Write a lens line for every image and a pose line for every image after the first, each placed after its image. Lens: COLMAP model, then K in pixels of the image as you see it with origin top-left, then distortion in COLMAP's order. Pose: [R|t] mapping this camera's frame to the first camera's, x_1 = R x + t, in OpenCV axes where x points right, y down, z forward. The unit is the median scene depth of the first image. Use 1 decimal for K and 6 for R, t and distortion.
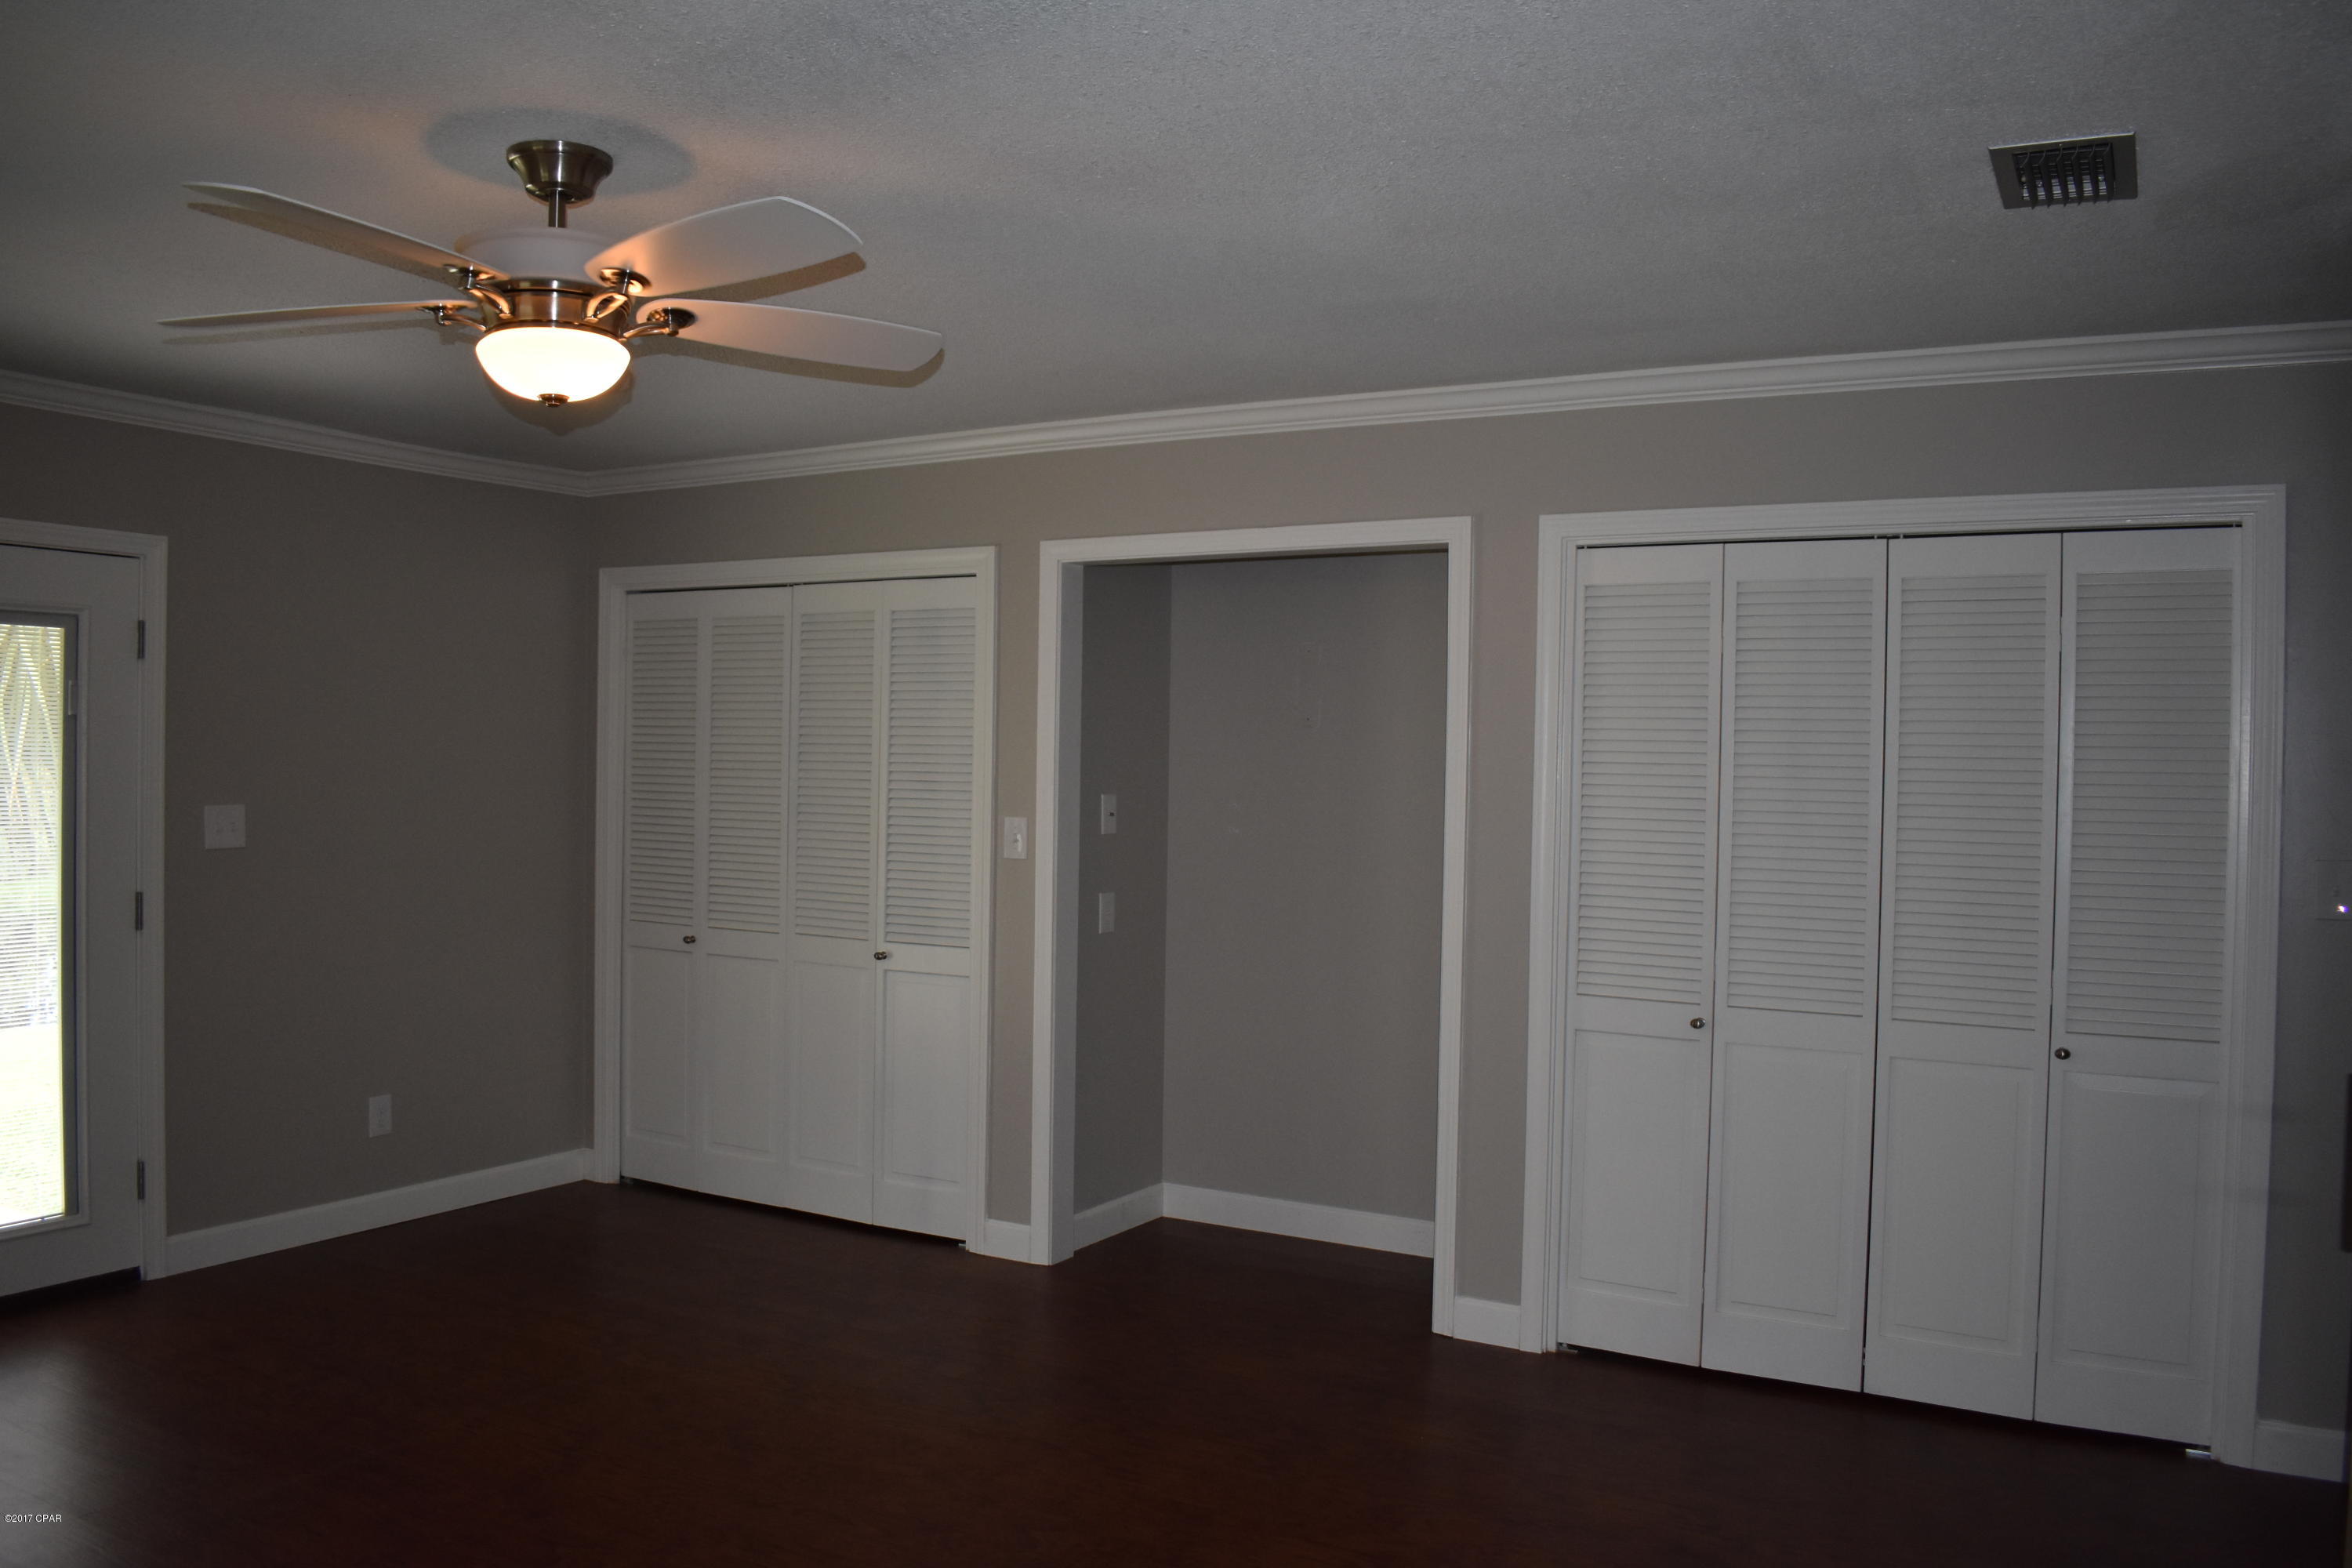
lens RADIAL K [[1840.3, 0, 1176.0], [0, 1840.3, 784.0], [0, 0, 1]] dist [-0.092540, 0.010116]
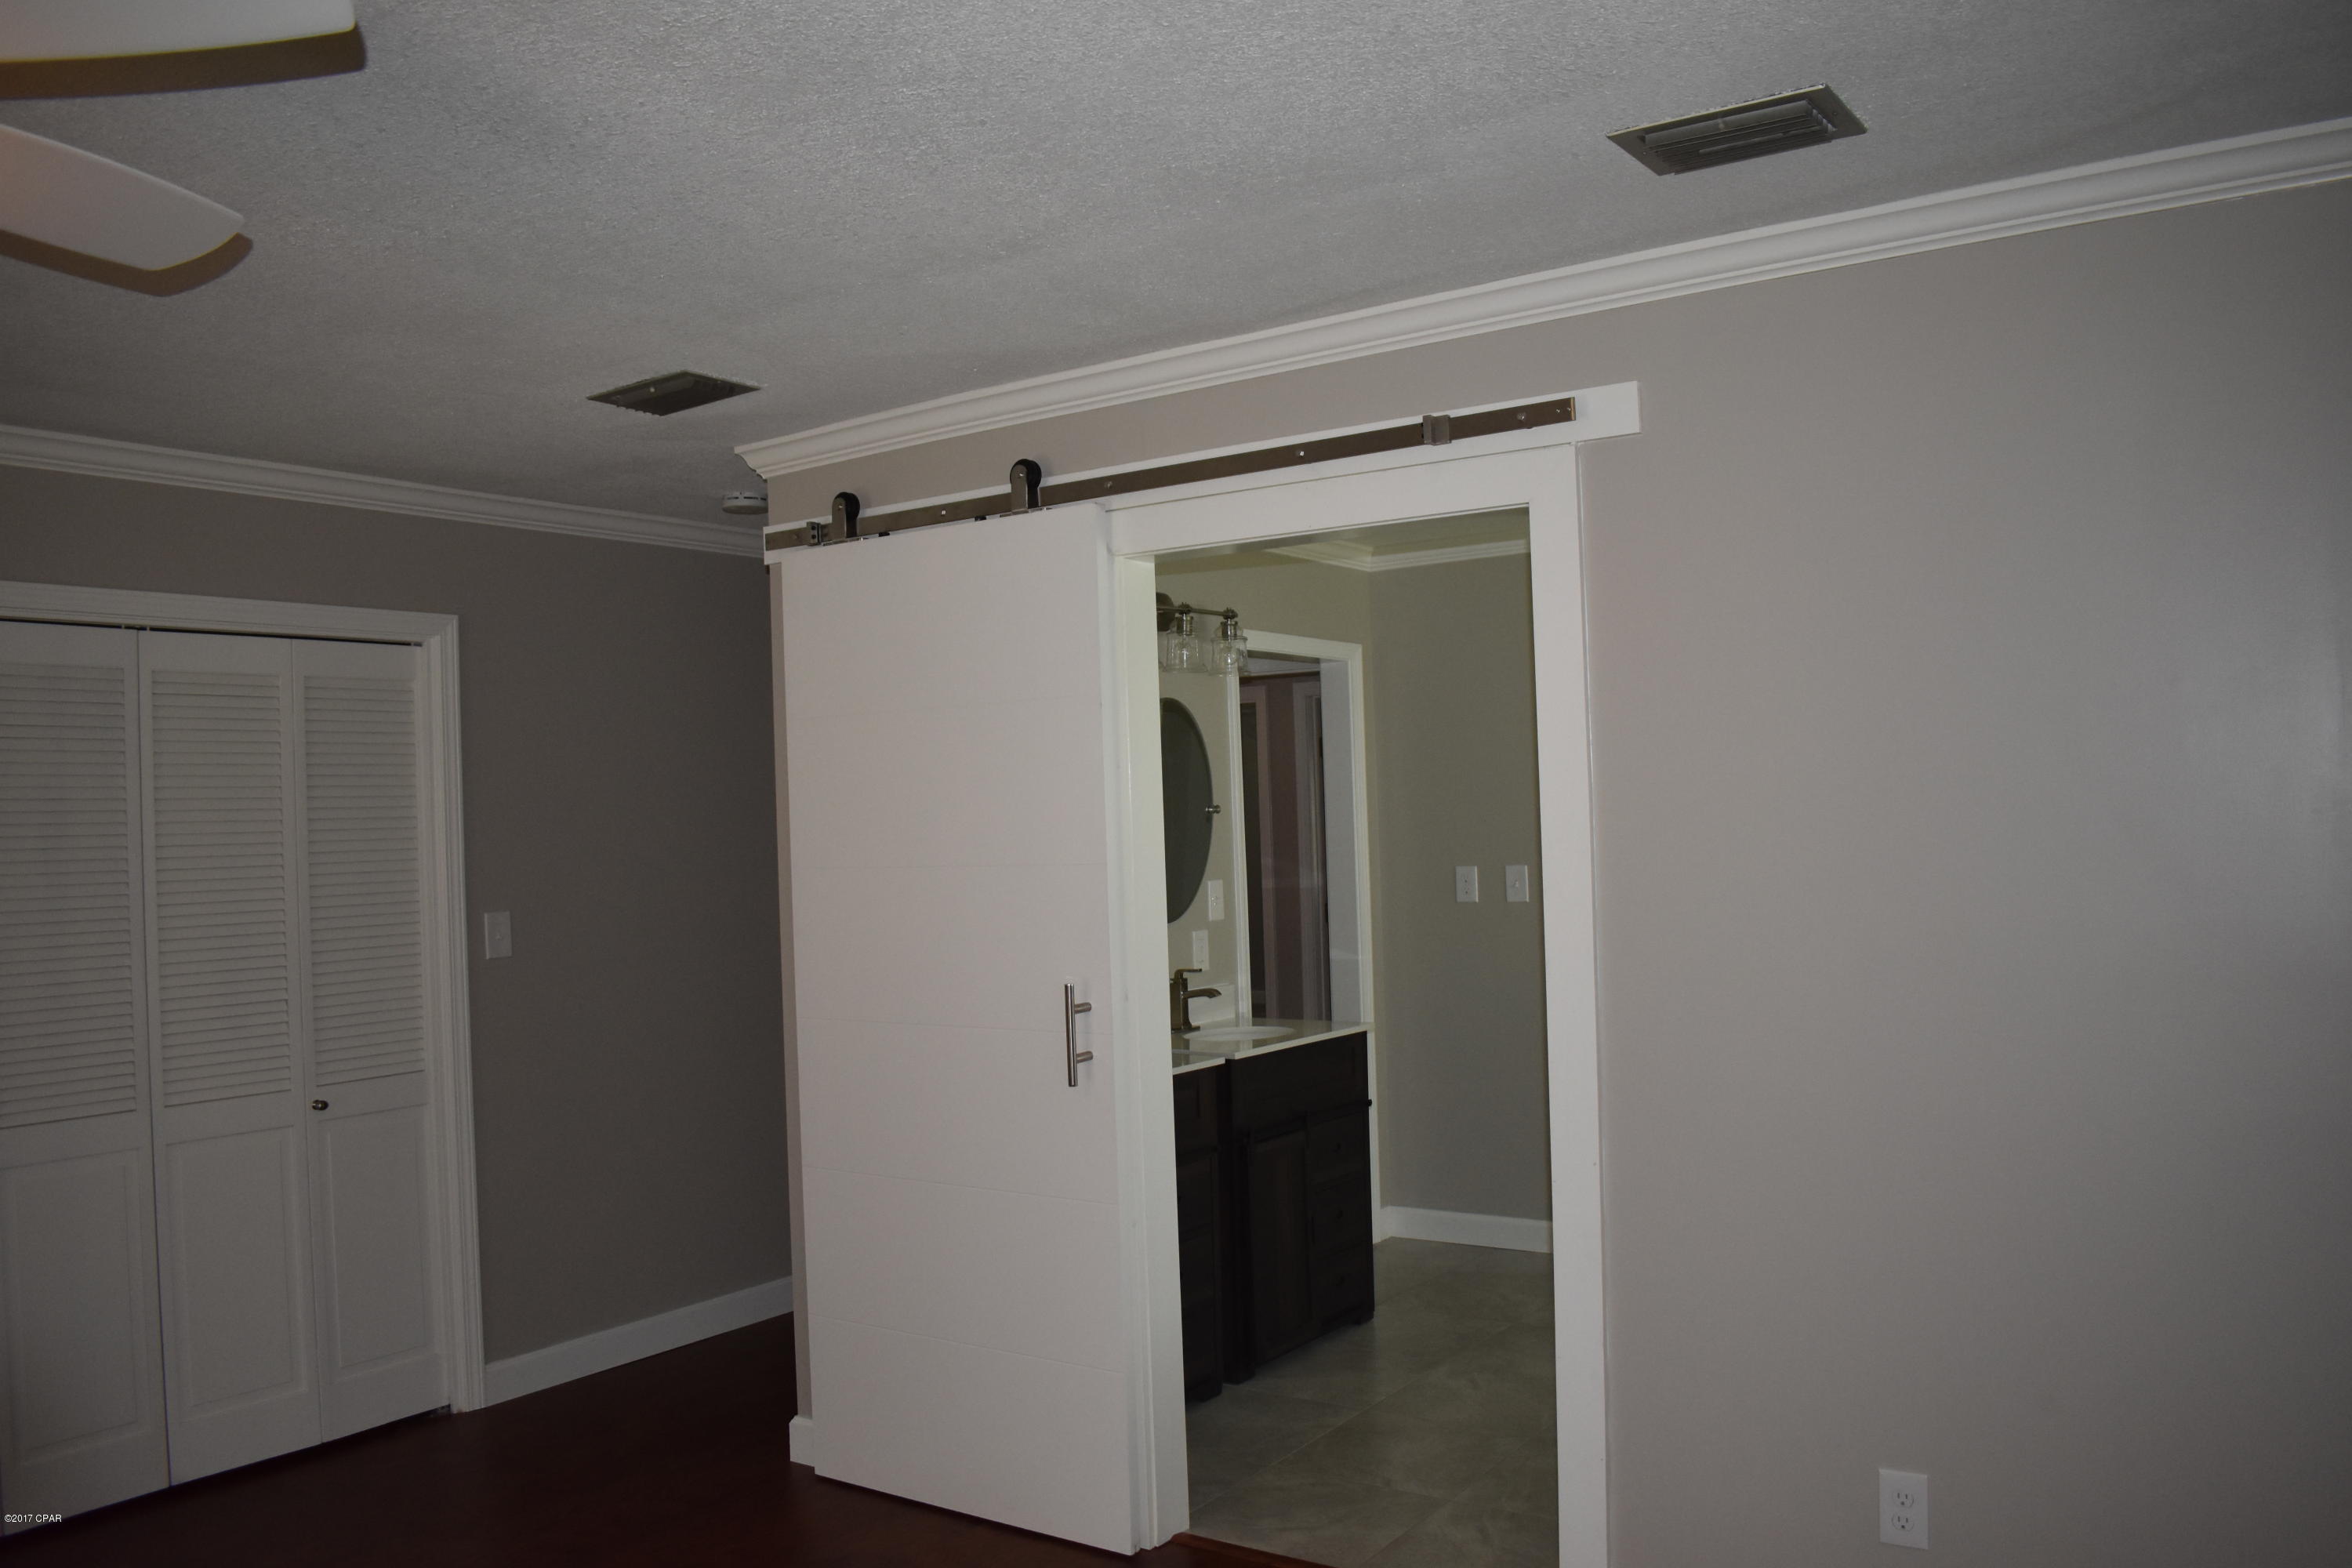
lens RADIAL K [[1840.3, 0, 1176.0], [0, 1840.3, 784.0], [0, 0, 1]] dist [-0.092540, 0.010116]
pose [[0.087007, -0.000456, 0.996208, -0.573810], [0.052666, 0.998604, -0.004143, -0.016499], [-0.994815, 0.052827, 0.086910, 0.366638]]
